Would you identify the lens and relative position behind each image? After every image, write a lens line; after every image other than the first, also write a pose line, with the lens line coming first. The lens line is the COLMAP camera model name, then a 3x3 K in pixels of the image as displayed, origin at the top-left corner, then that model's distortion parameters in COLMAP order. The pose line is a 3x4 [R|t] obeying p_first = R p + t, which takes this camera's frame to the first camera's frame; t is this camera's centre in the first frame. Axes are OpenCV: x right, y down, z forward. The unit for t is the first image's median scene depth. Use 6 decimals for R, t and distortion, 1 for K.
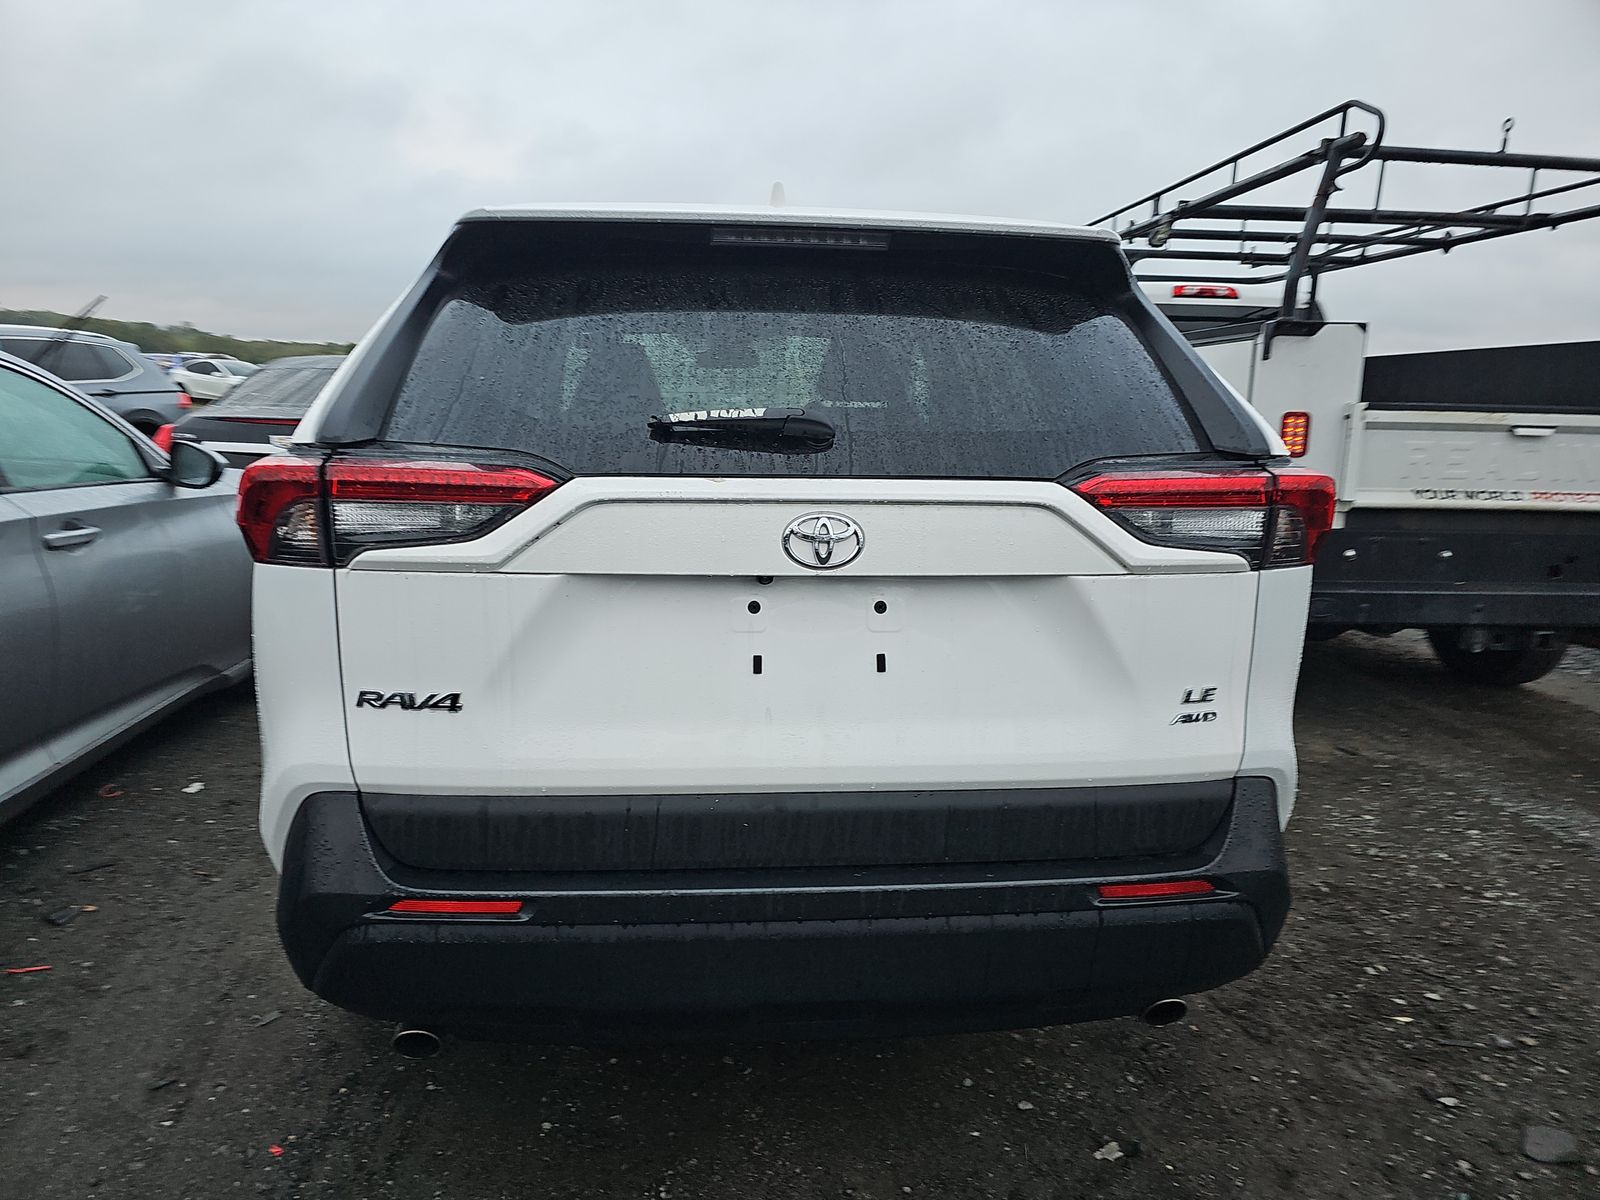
lens RADIAL K [[1067.5, 0, 763.7], [0, 1067.5, 581.0], [0, 0, 1]] dist [0.069956, -0.060367]
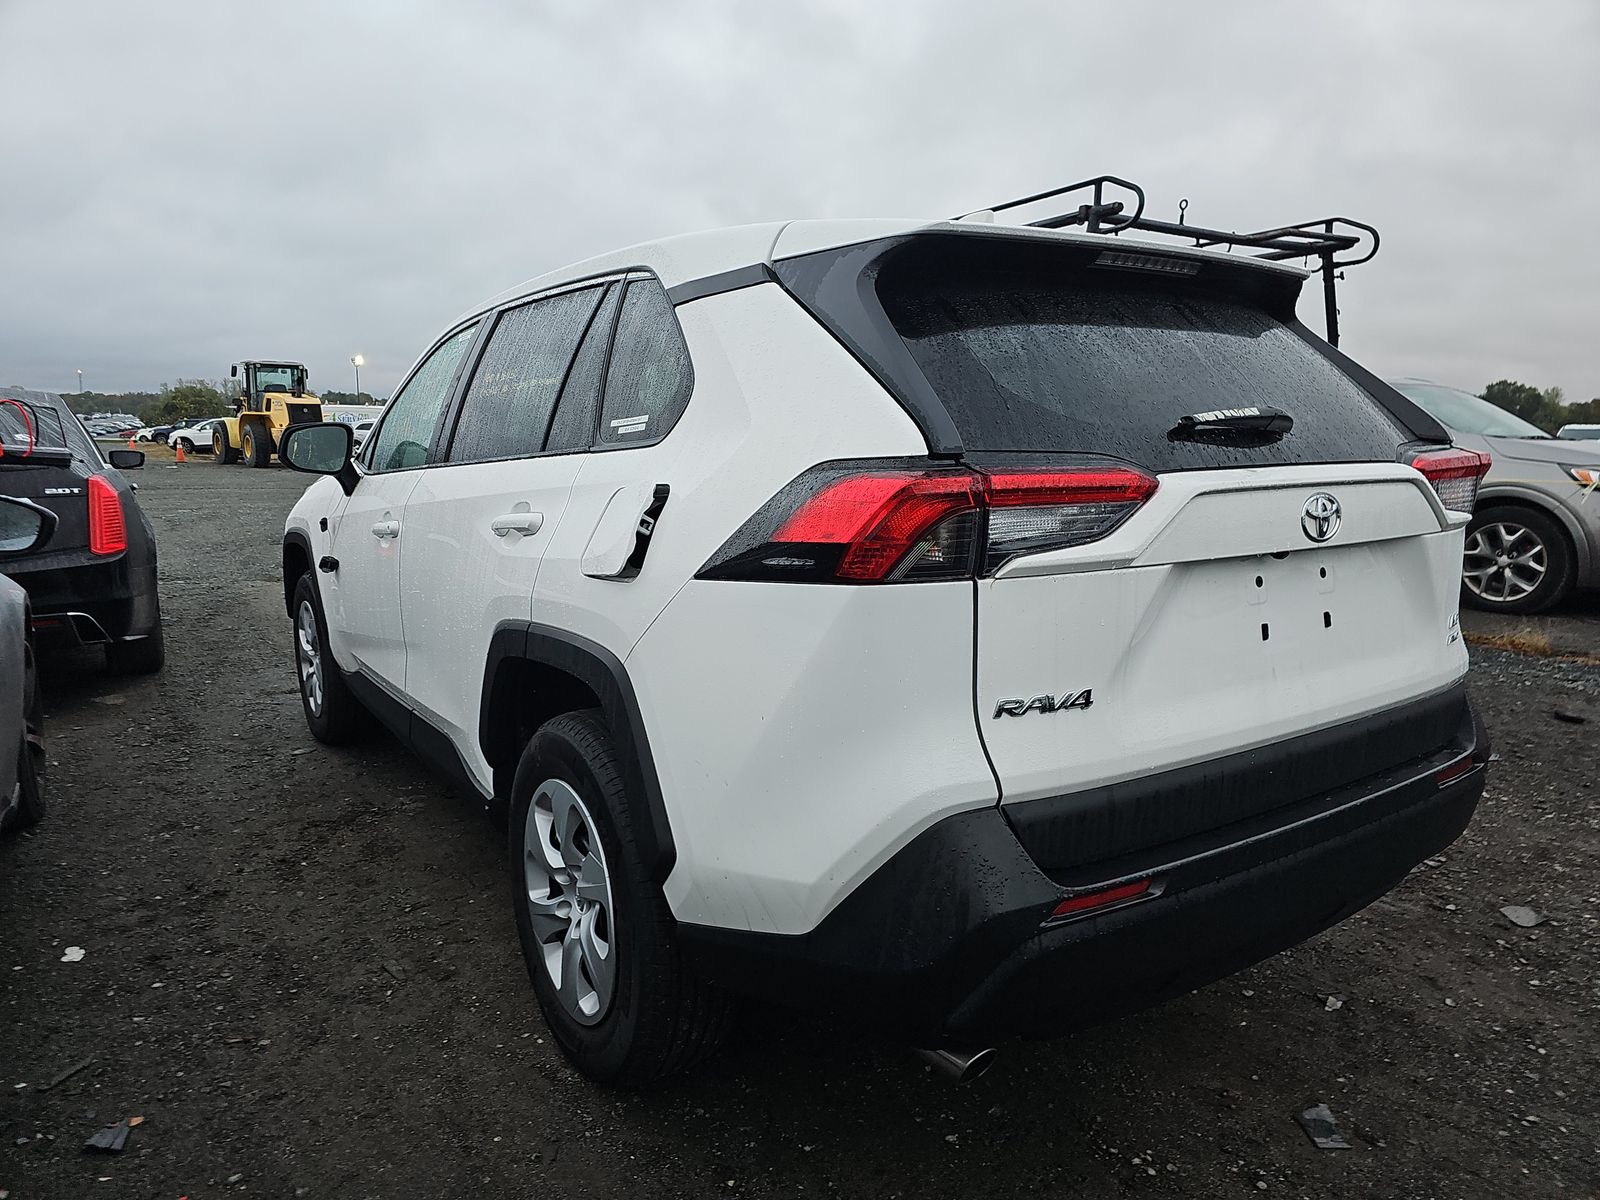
lens RADIAL K [[1073.2, 0, 783.9], [0, 1073.2, 589.0], [0, 0, 1]] dist [0.047487, -0.045633]
pose [[0.877410, -0.093857, 0.470471, -1.009690], [0.104612, 0.994508, 0.003303, -0.024739], [-0.468197, 0.046319, 0.882409, 0.222256]]
